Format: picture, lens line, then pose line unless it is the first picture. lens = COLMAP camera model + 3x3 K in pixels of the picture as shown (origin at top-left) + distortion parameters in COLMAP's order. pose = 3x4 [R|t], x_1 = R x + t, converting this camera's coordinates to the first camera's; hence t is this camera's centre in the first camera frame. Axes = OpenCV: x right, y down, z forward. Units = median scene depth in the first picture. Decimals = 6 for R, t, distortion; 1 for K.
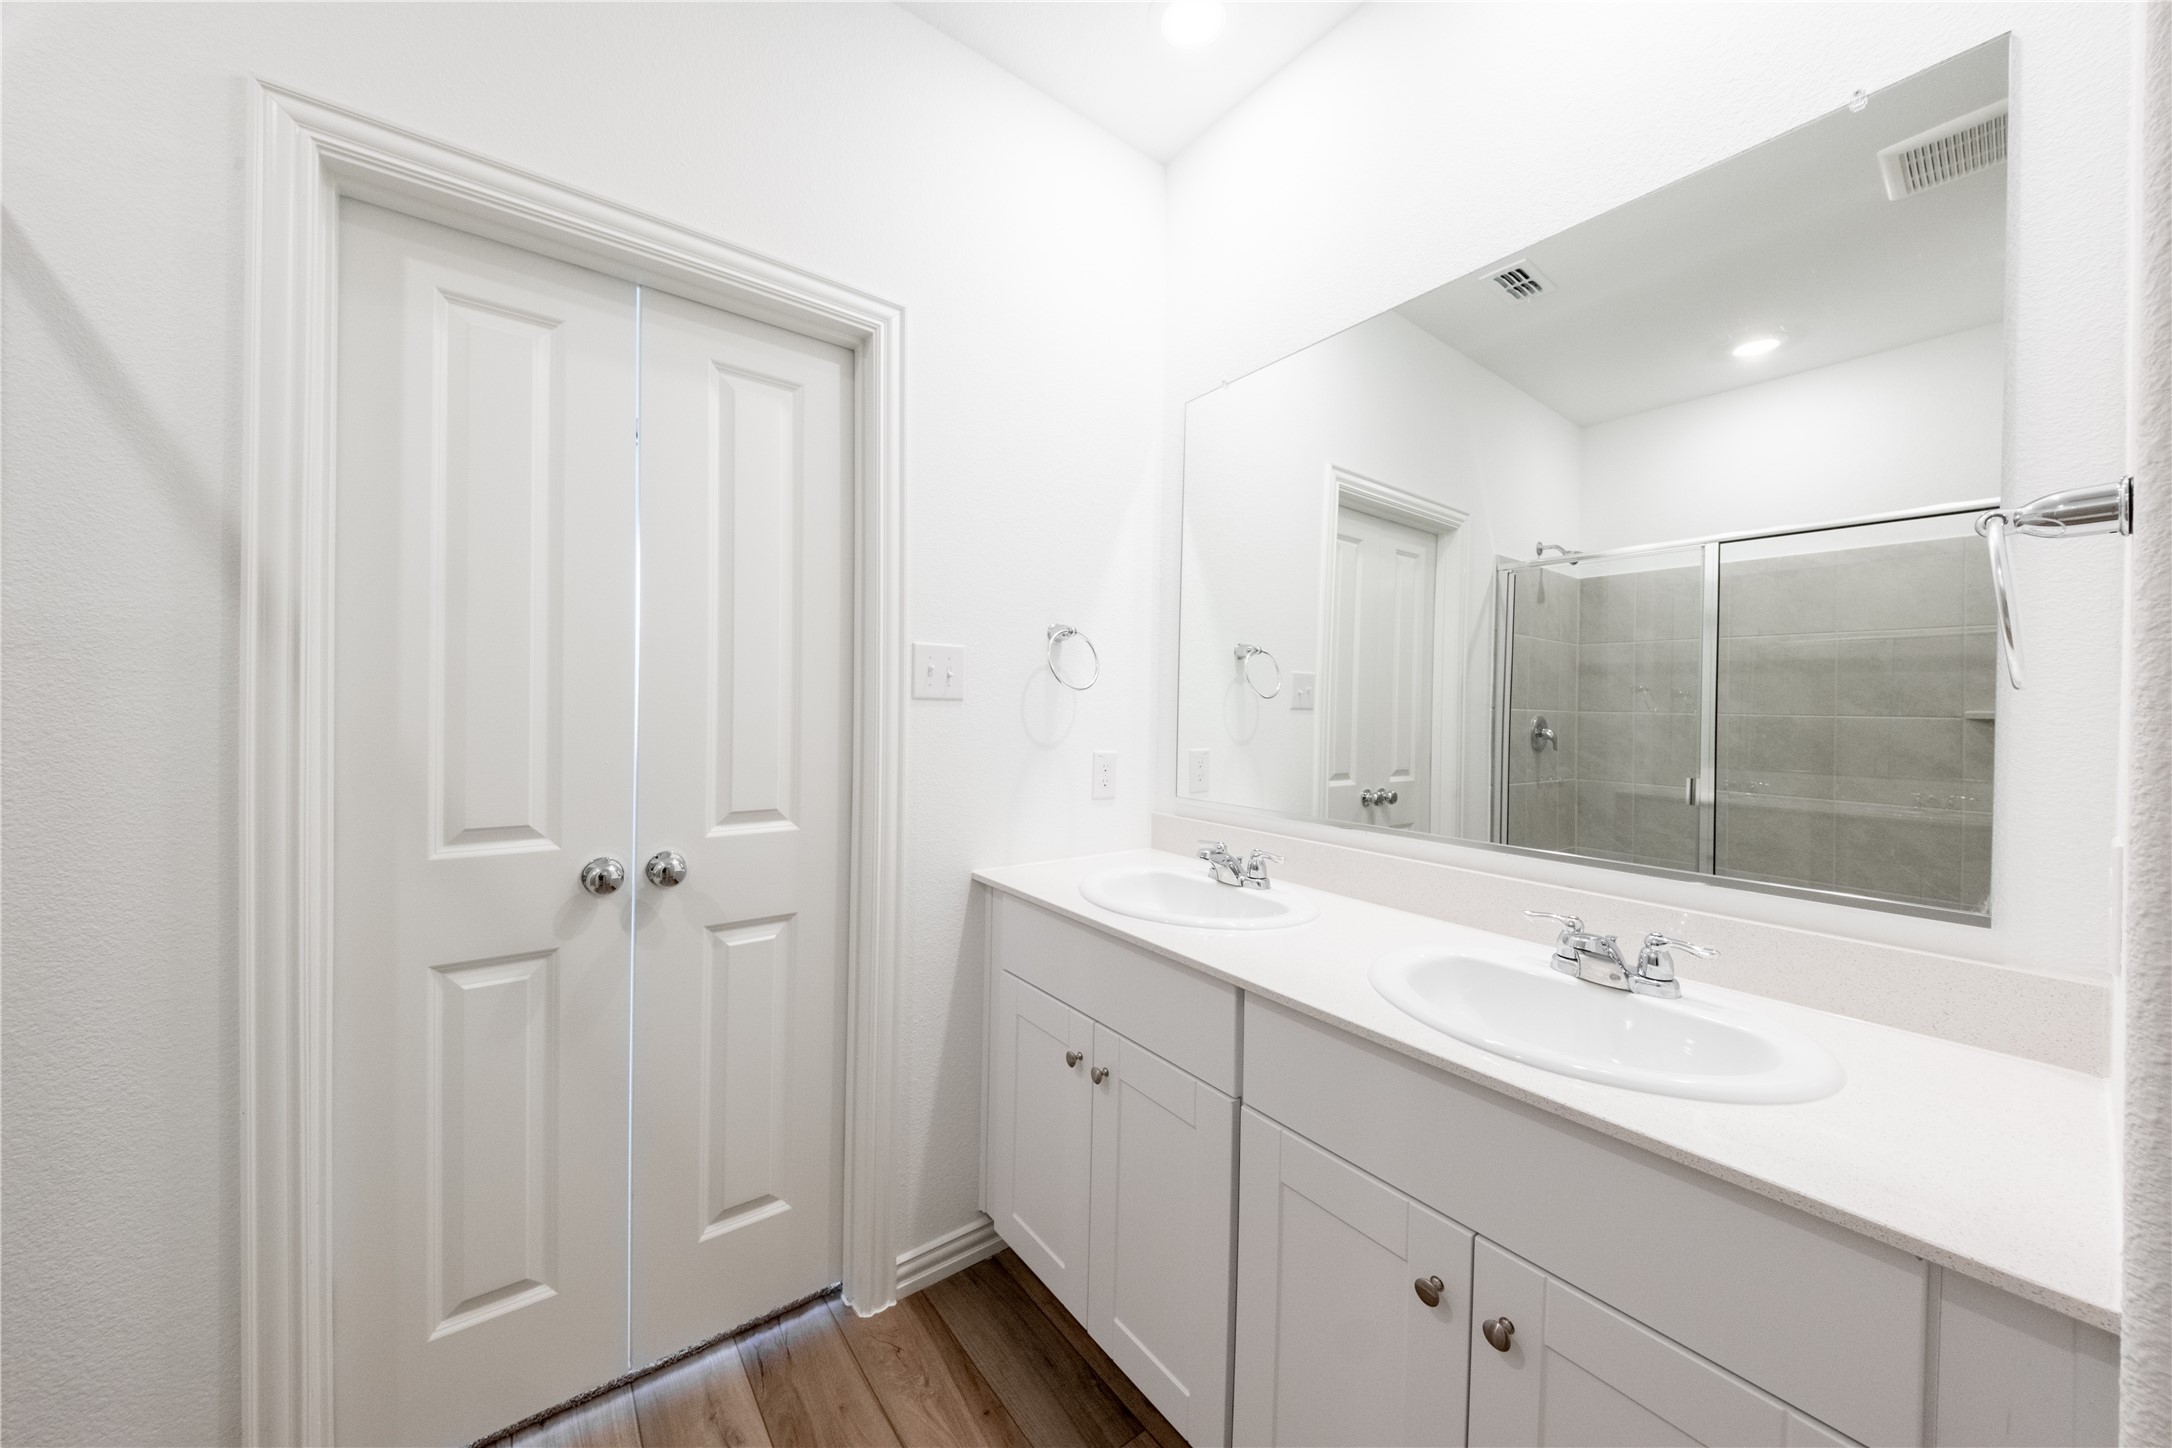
lens RADIAL K [[750.3, 0, 1083.8], [0, 750.3, 710.6], [0, 0, 1]] dist [-0.005879, -0.000662]
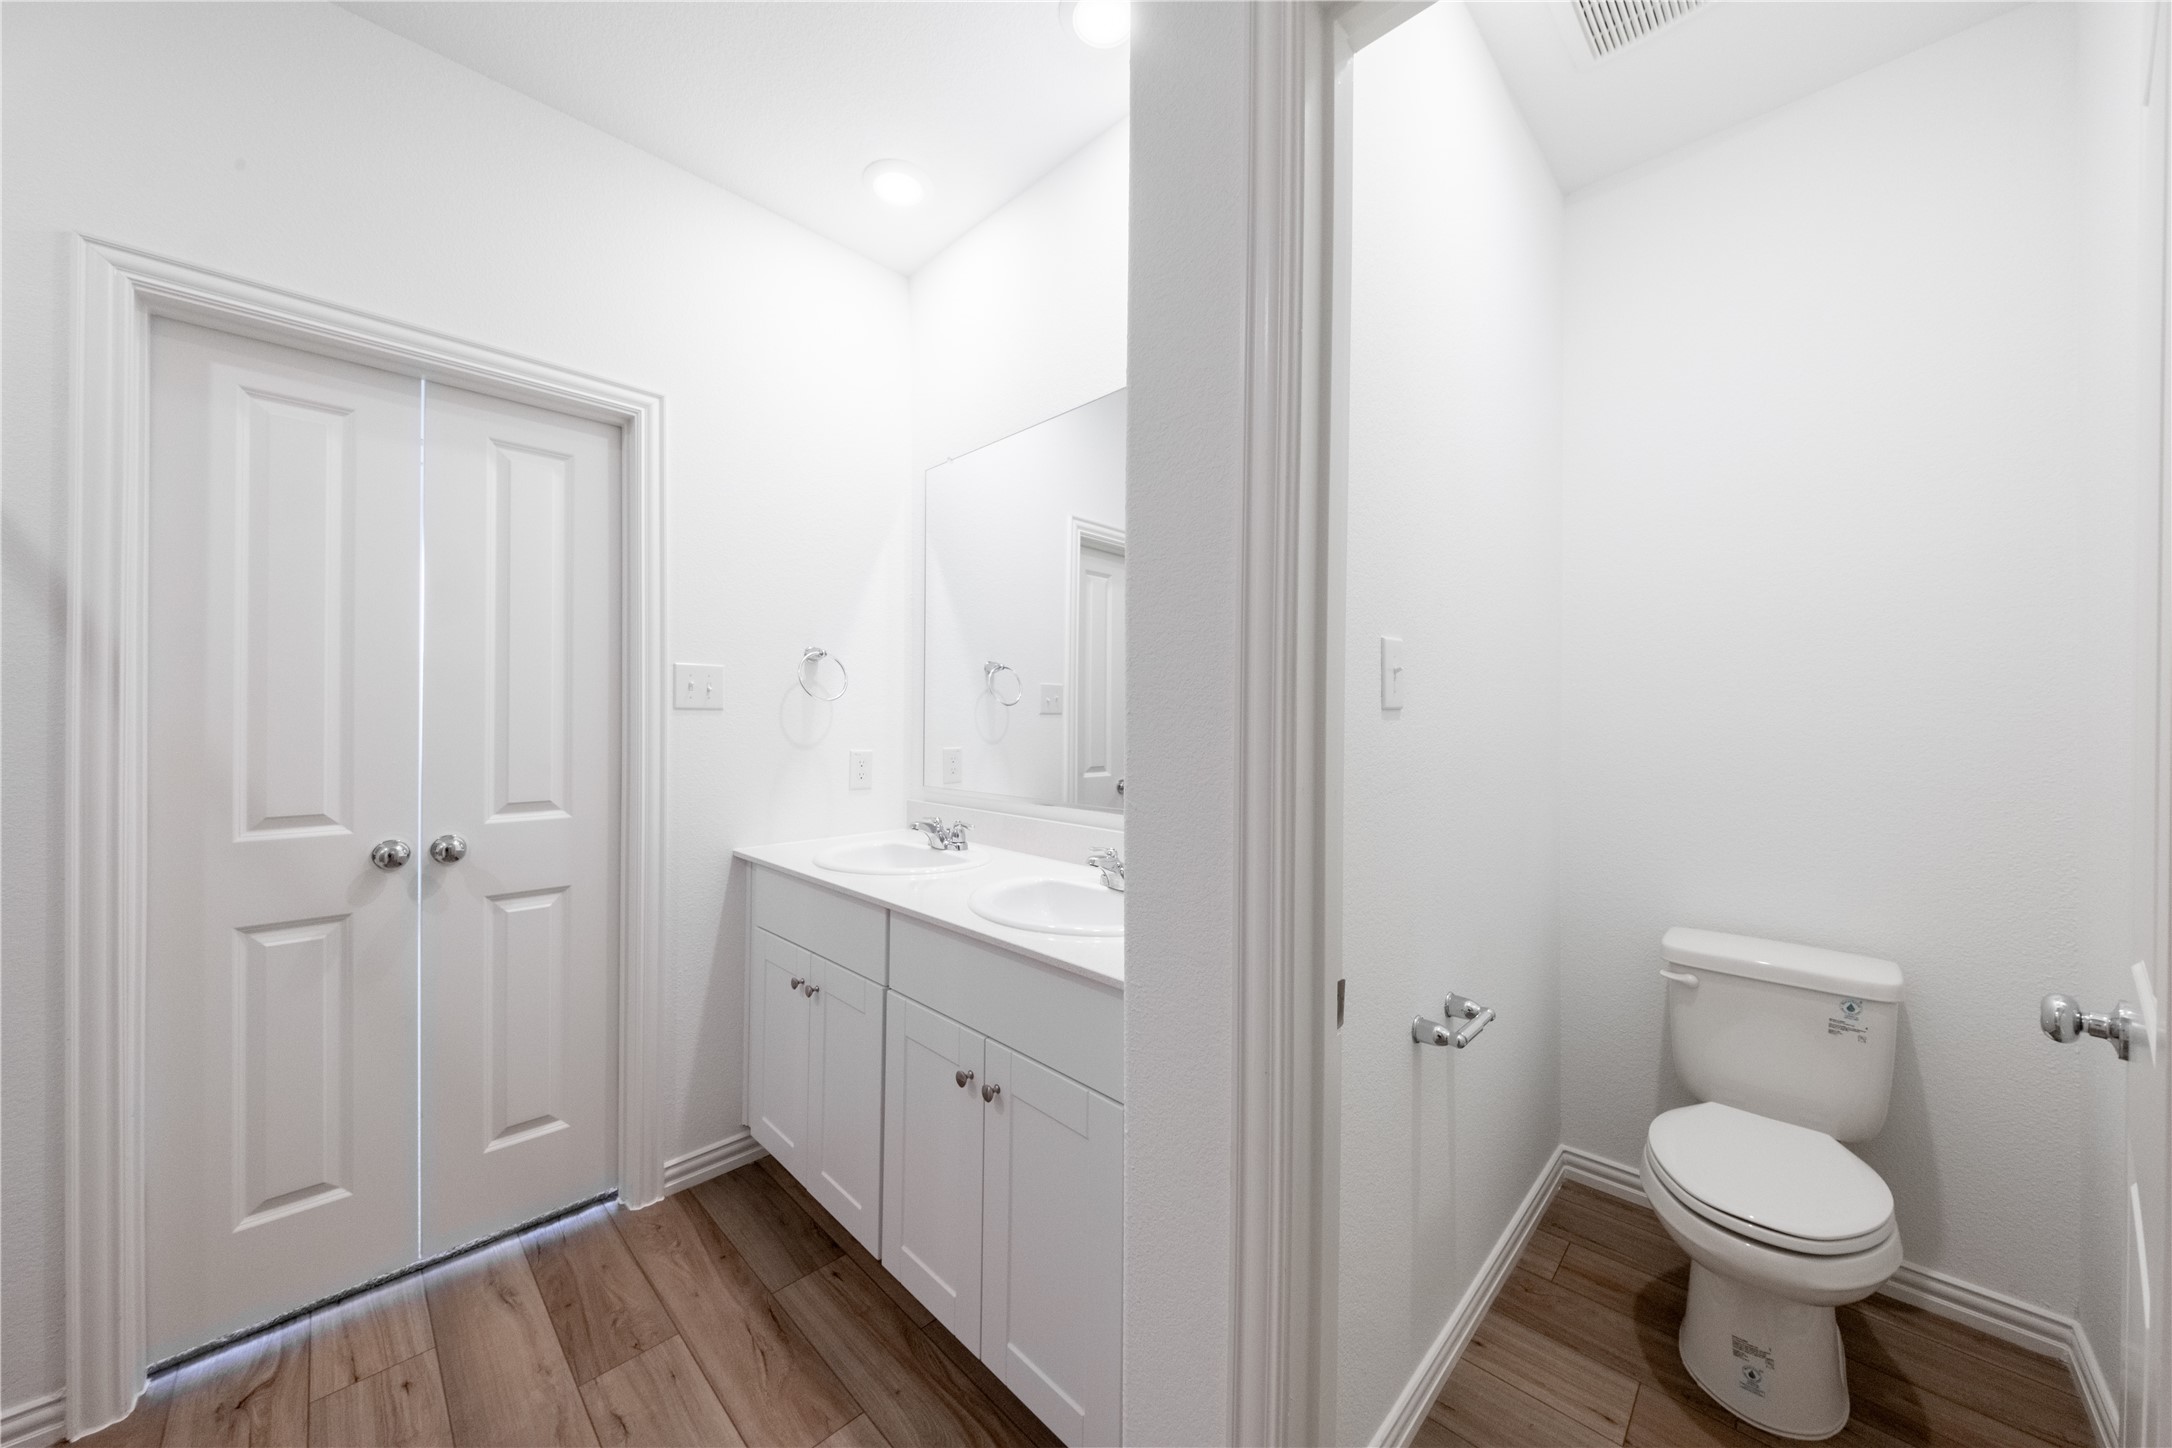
lens RADIAL K [[750.3, 0, 1083.6], [0, 750.3, 712.5], [0, 0, 1]] dist [-0.005879, -0.000662]
pose [[0.990241, -0.015891, 0.138455, 0.314008], [0.017756, 0.999767, -0.012245, 0.019985], [-0.138228, 0.014584, 0.990293, -0.373179]]
